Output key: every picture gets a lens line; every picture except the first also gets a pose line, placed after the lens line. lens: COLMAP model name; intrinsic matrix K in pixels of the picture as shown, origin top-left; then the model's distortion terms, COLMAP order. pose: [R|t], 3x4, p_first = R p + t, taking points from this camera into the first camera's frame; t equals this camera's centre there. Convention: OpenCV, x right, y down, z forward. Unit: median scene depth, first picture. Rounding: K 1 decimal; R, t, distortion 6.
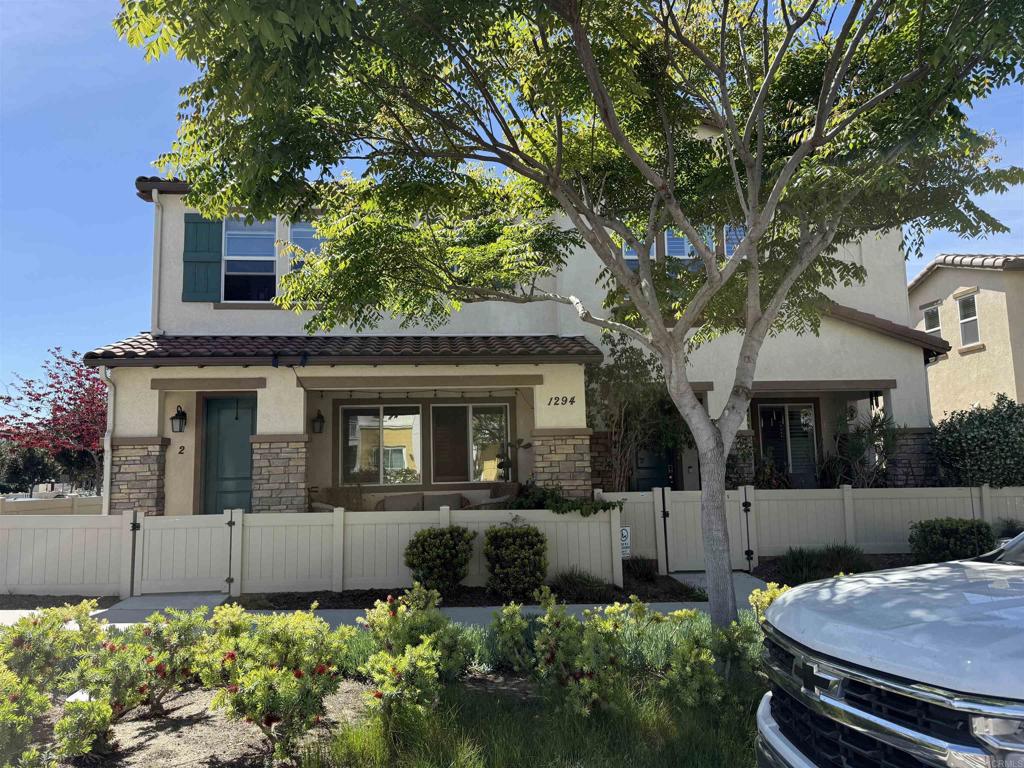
lens RADIAL K [[724.8, 0, 508.4], [0, 724.8, 377.1], [0, 0, 1]] dist [0.056789, -0.062011]
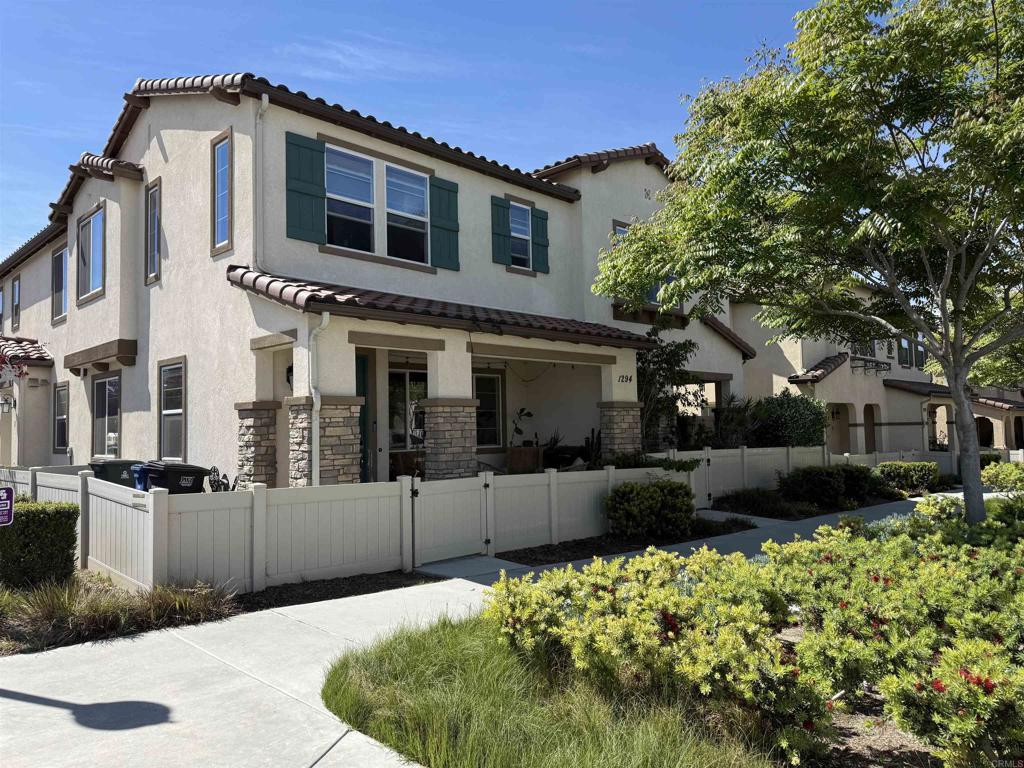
lens RADIAL K [[724.8, 0, 516.1], [0, 724.8, 386.3], [0, 0, 1]] dist [0.056789, -0.062011]
pose [[0.775549, 0.045789, 0.629625, -0.842241], [-0.081222, 0.996314, 0.027591, 0.027146], [-0.626040, -0.072537, 0.776409, 0.175787]]
